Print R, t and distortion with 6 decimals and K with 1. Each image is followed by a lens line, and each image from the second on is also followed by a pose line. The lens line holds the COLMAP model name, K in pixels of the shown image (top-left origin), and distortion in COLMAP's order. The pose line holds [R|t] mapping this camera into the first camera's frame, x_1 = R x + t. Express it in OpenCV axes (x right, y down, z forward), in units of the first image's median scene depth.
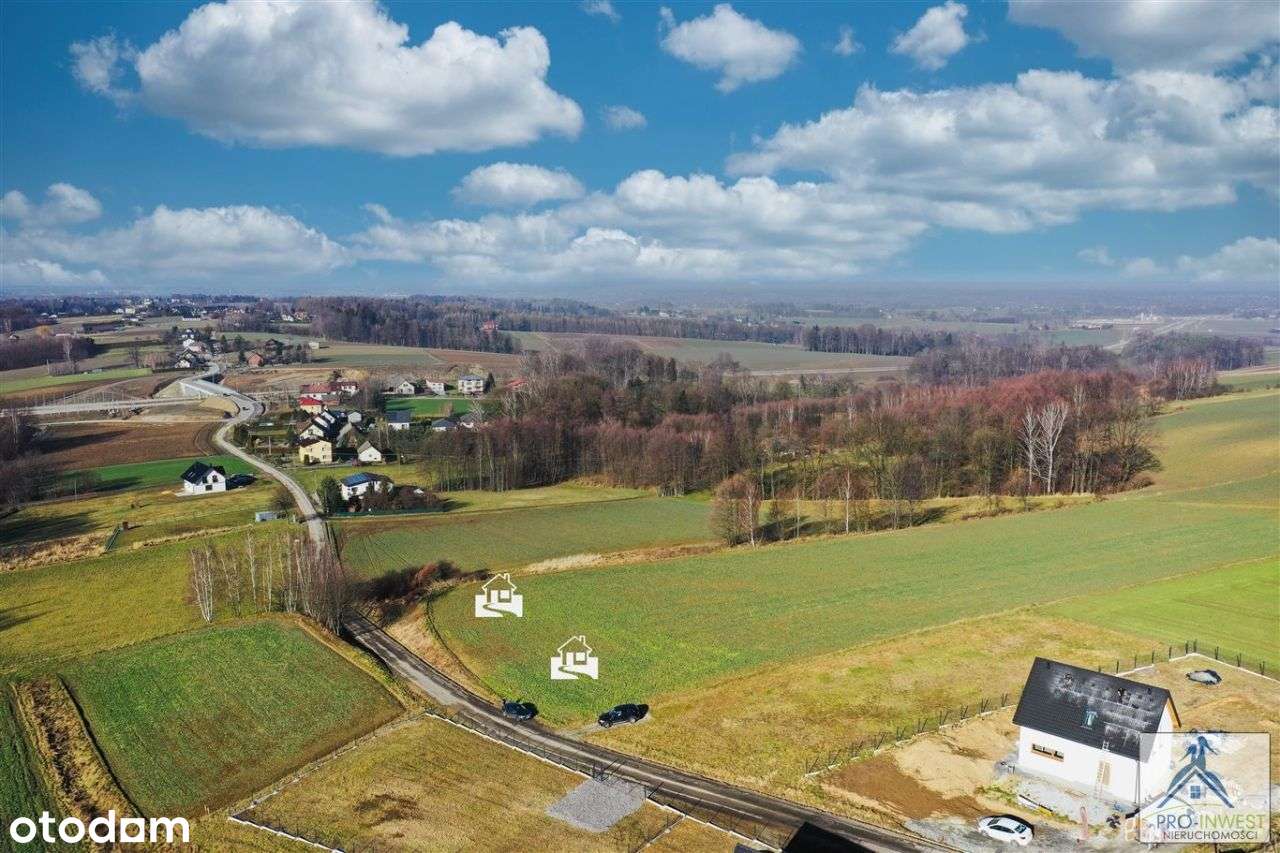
lens RADIAL K [[989.2, 0, 640.0], [0, 989.2, 426.5], [0, 0, 1]] dist [0.003503, 0.005864]
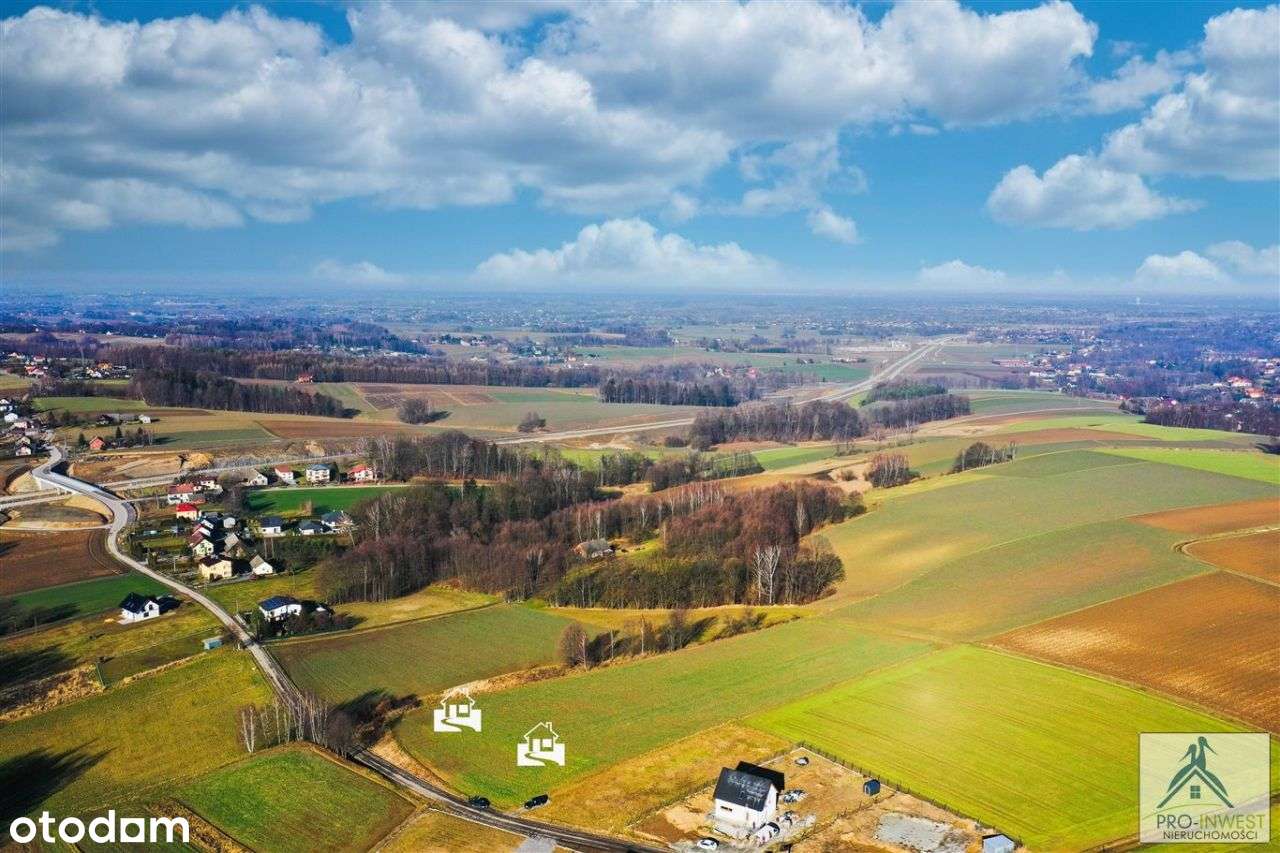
lens RADIAL K [[989.2, 0, 640.0], [0, 989.2, 426.5], [0, 0, 1]] dist [0.003503, 0.005864]
pose [[0.978597, -0.016293, 0.205138, -0.112988], [0.016616, 0.999862, 0.000146, -0.252165], [-0.205112, 0.003266, 0.978733, -0.547896]]
